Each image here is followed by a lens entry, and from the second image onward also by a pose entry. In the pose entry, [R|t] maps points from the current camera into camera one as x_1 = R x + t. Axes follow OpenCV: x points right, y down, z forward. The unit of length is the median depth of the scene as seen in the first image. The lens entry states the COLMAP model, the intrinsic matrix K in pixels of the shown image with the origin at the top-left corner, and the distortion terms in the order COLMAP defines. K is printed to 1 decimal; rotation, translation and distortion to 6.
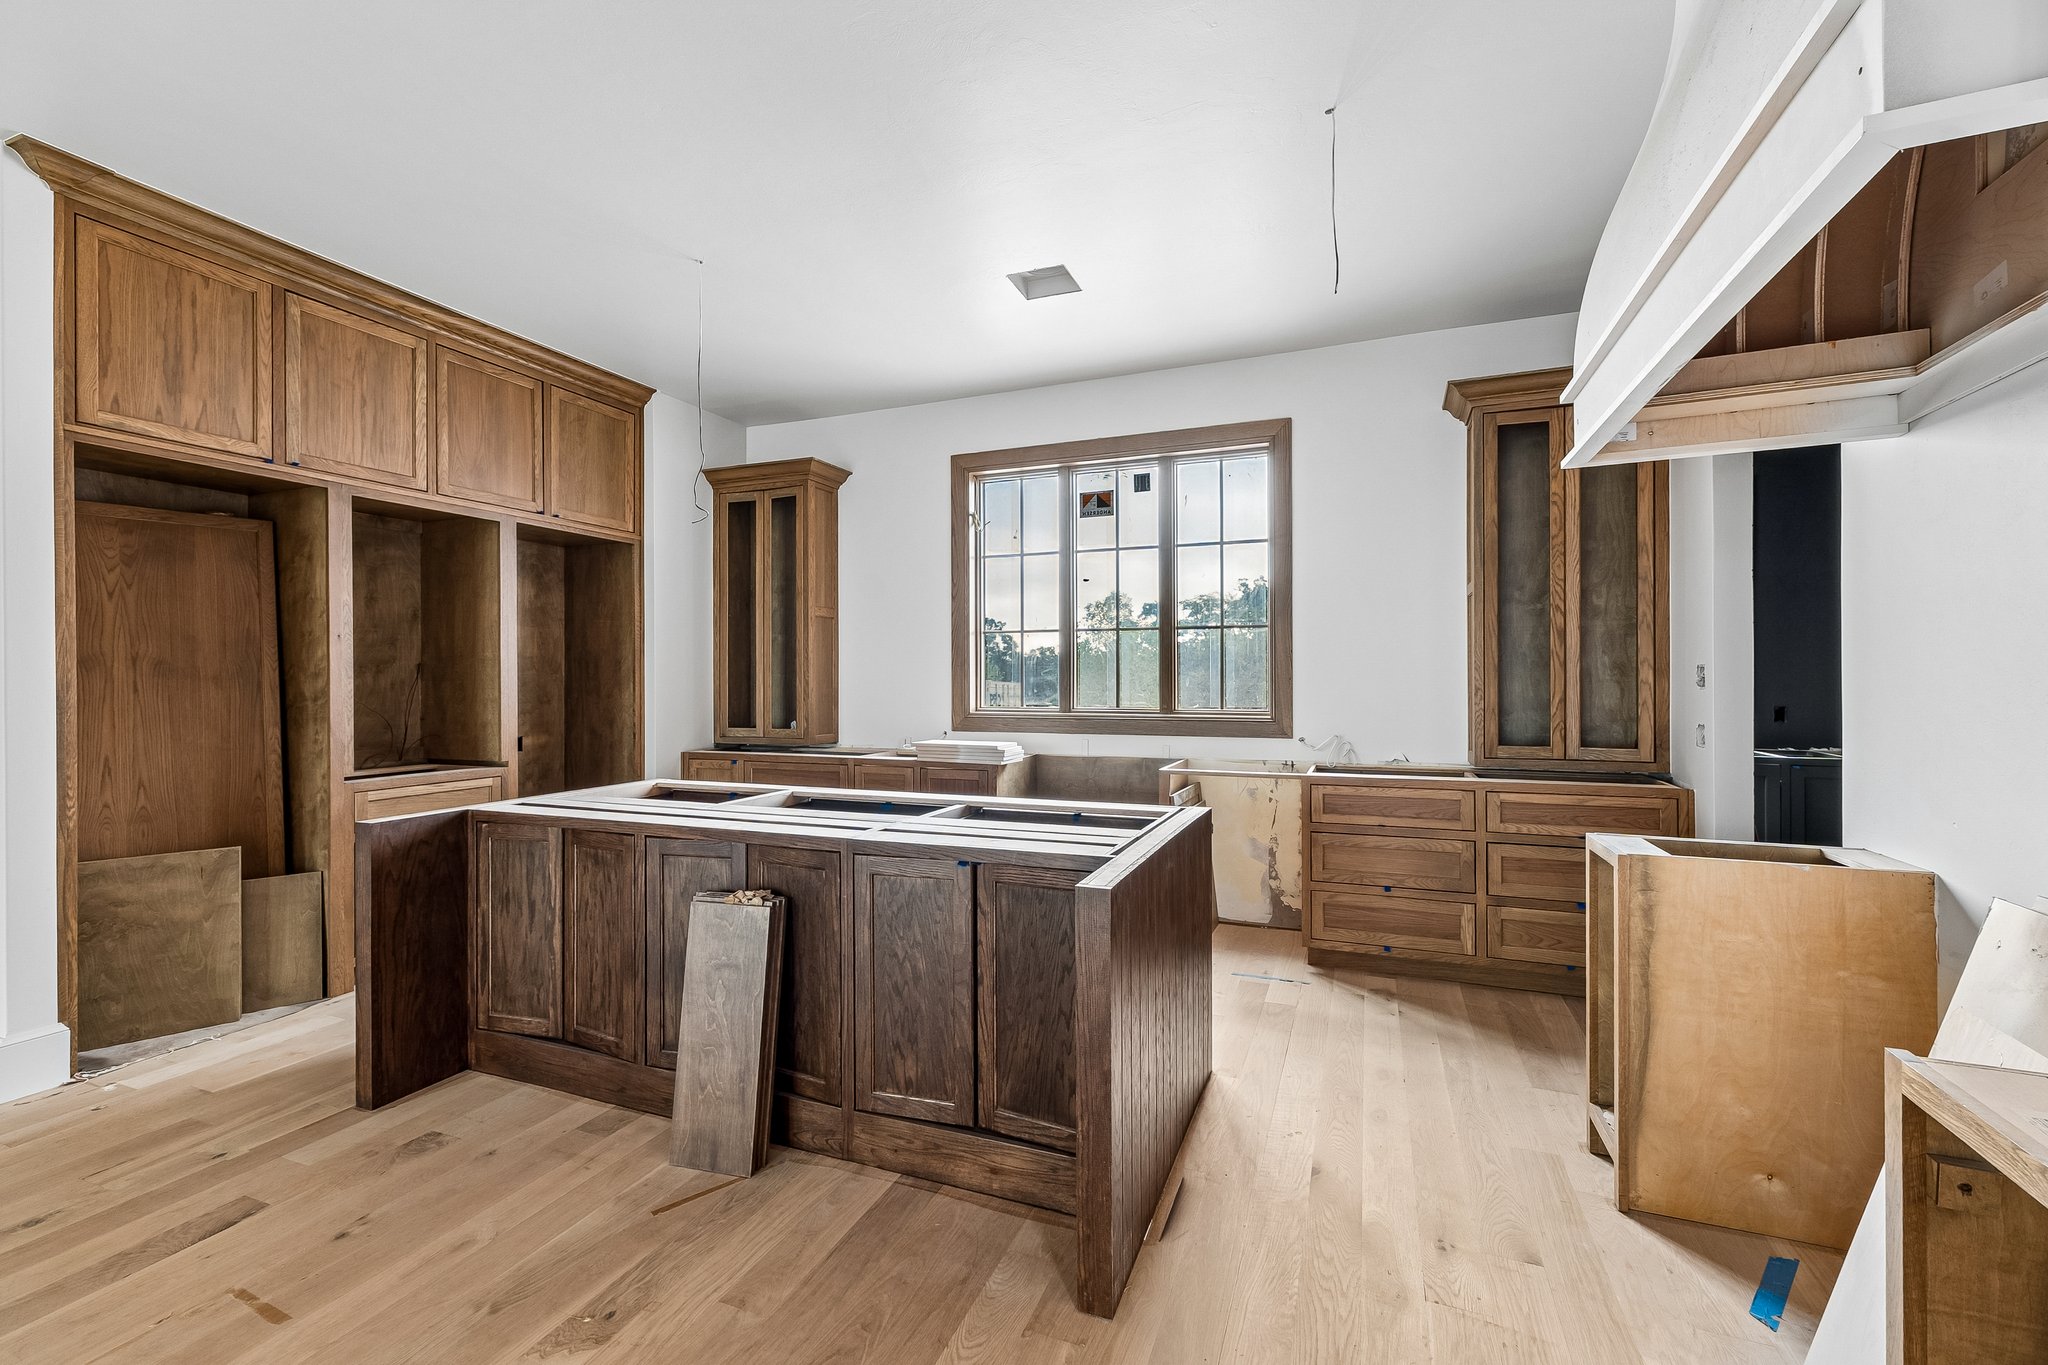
lens RADIAL K [[863.9, 0, 1012.8], [0, 863.9, 683.7], [0, 0, 1]] dist [0.003566, -0.000059]
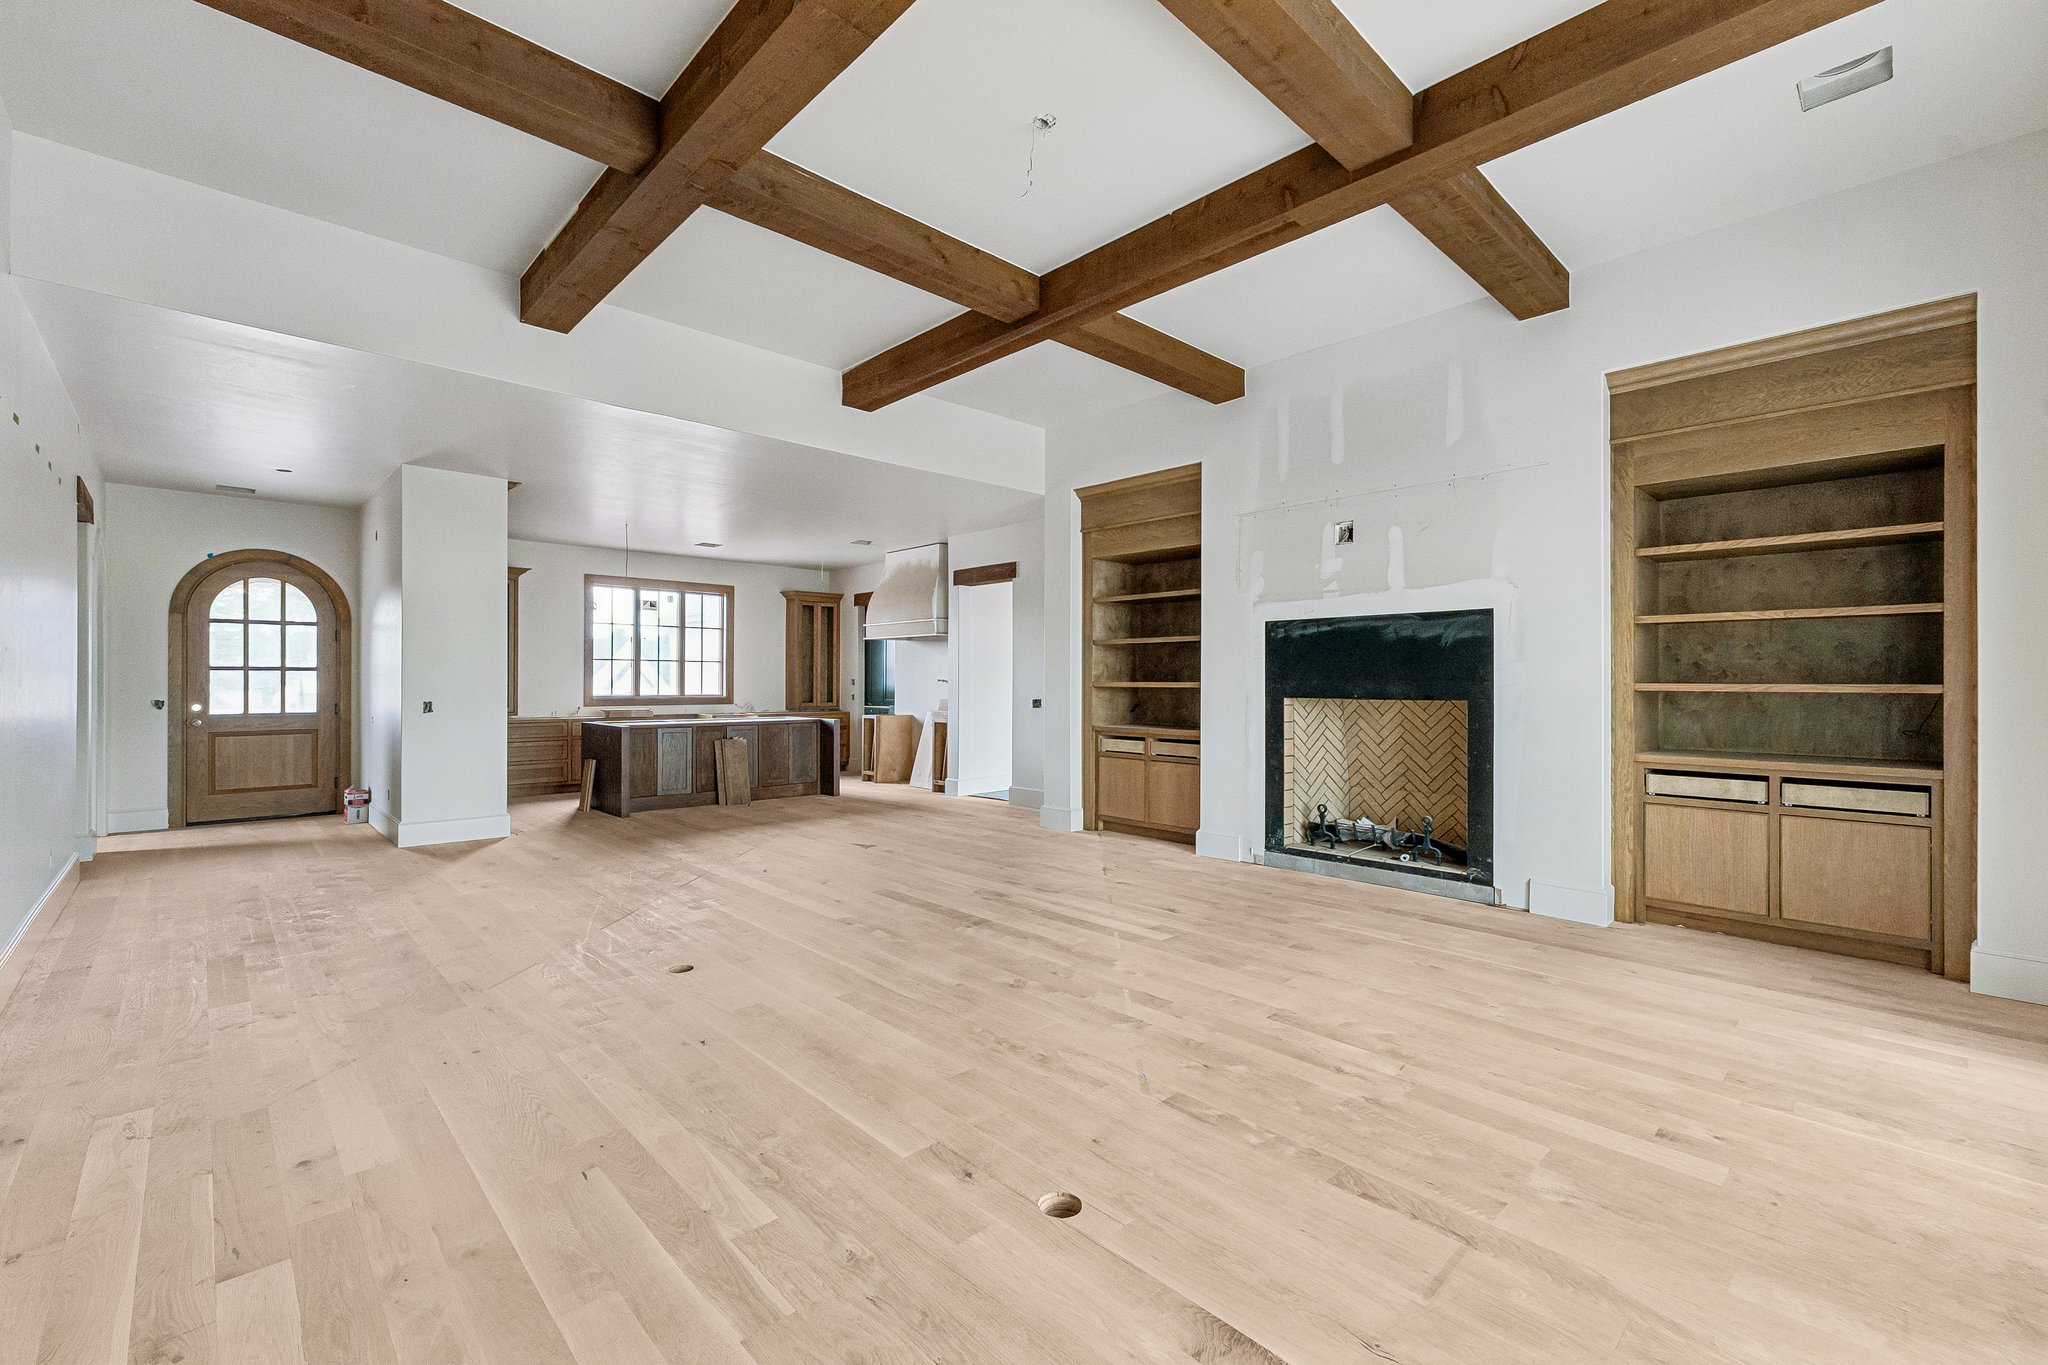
lens RADIAL K [[863.9, 0, 1025.6], [0, 863.9, 679.4], [0, 0, 1]] dist [0.003566, -0.000059]
pose [[0.409473, 0.007701, 0.912290, -2.326914], [0.000944, 0.999960, -0.008865, 0.013379], [-0.912322, 0.004491, 0.409449, -1.242707]]
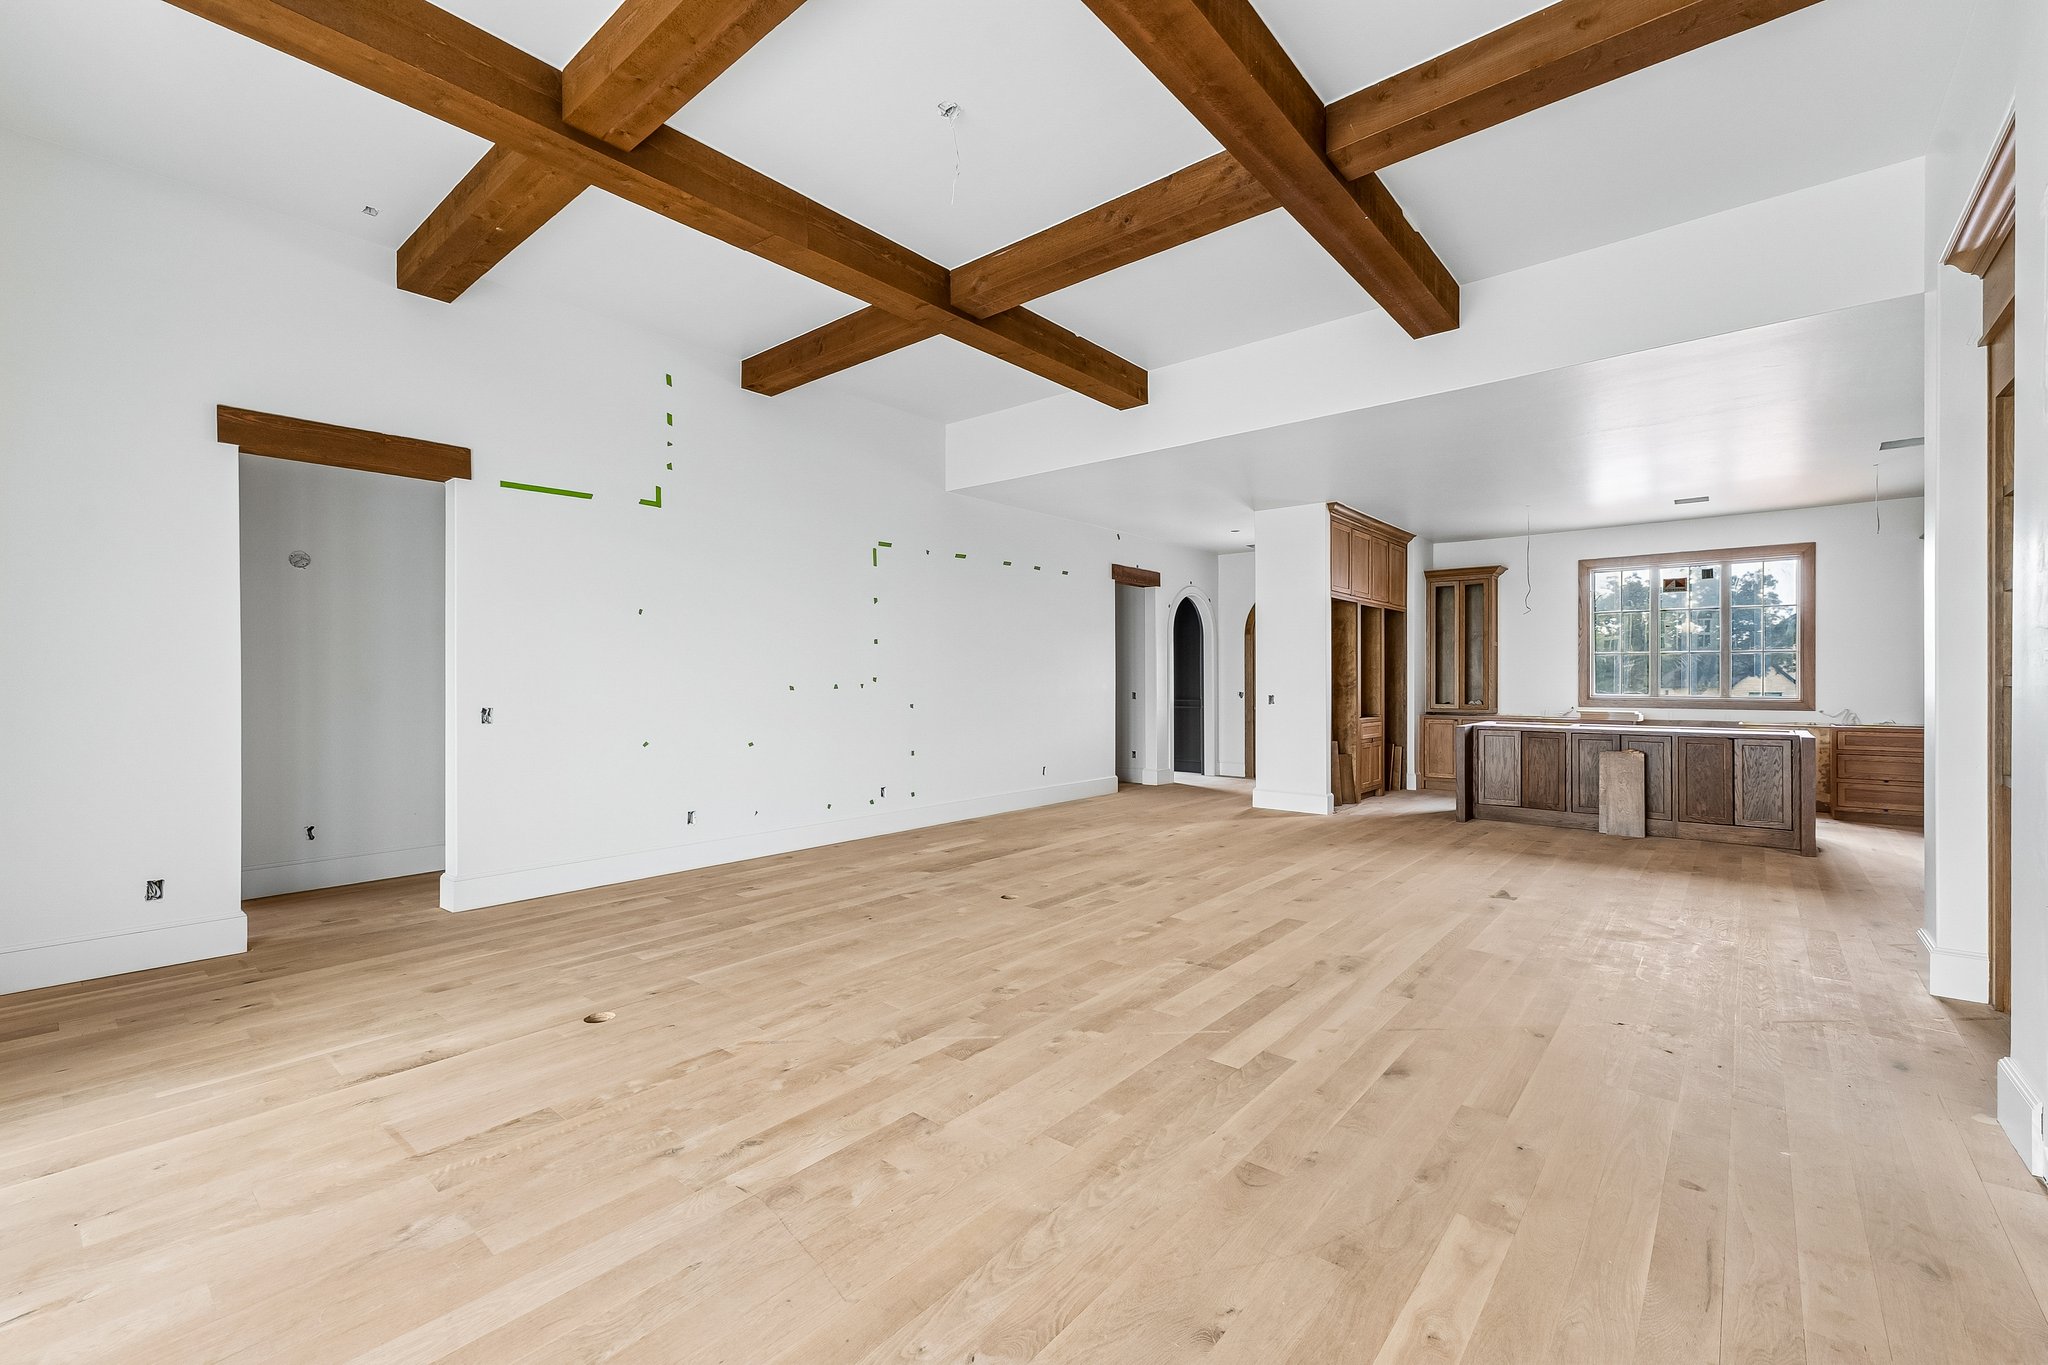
lens RADIAL K [[863.9, 0, 1011.2], [0, 863.9, 679.3], [0, 0, 1]] dist [0.003566, -0.000059]
pose [[0.949003, 0.004371, -0.315237, -0.985306], [-0.005874, 0.999975, -0.003818, 0.014229], [0.315212, 0.005475, 0.949005, -1.784775]]
